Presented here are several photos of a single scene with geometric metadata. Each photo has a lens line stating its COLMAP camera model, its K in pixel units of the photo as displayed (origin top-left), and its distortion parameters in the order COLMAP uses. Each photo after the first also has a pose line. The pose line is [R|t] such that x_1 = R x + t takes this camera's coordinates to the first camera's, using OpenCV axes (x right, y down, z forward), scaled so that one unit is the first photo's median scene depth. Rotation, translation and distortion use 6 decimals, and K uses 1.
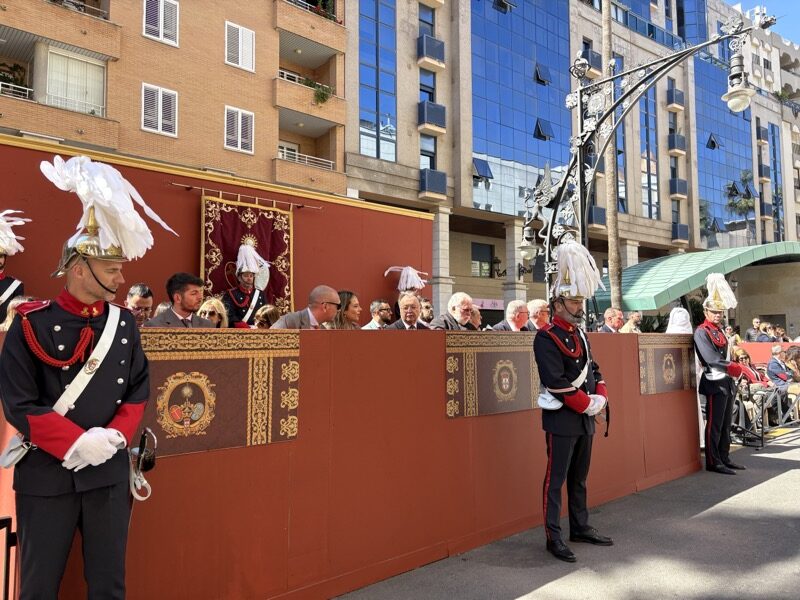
lens RADIAL K [[606.0, 0, 407.6], [0, 606.0, 301.0], [0, 0, 1]] dist [0.045332, -0.046030]
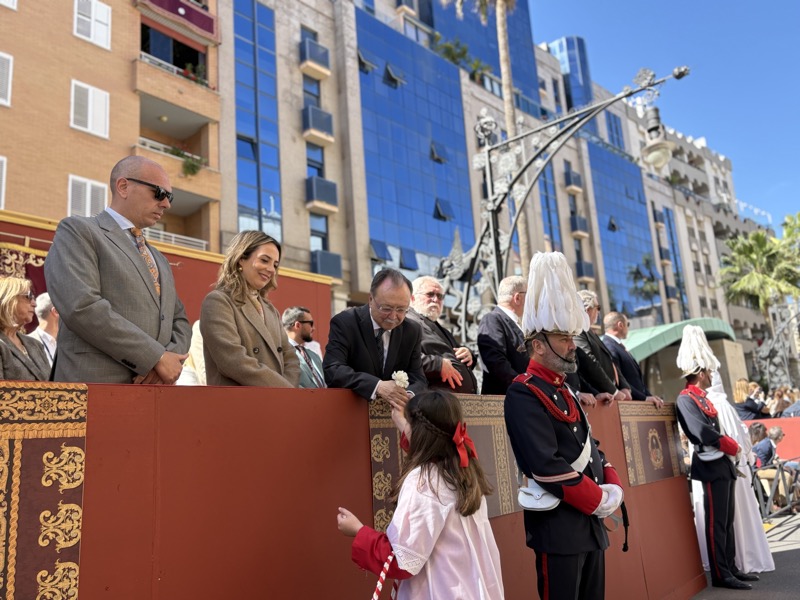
lens RADIAL K [[667.7, 0, 404.7], [0, 667.7, 306.2], [0, 0, 1]] dist [0.040548, -0.030910]
pose [[0.986812, -0.027963, 0.159435, -0.000552], [0.051614, 0.987909, -0.146190, 0.012331], [-0.153420, 0.152491, 0.976324, 0.061893]]
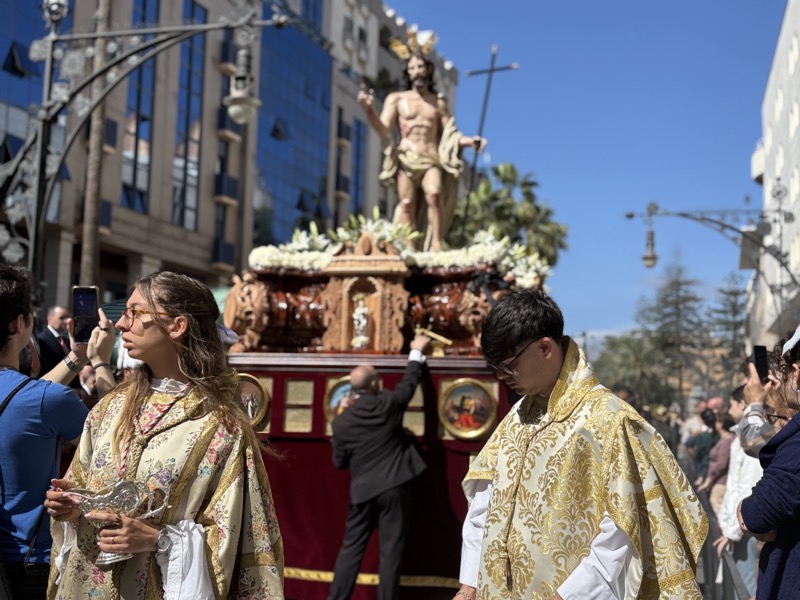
lens RADIAL K [[1035.3, 0, 402.2], [0, 1035.3, 300.1], [0, 0, 1]] dist [0.040956, 0.000000]
pose [[0.839161, 0.100157, 0.534581, 0.013003], [-0.078971, 0.994920, -0.062440, -0.010226], [-0.538119, 0.010181, 0.842807, -0.120878]]
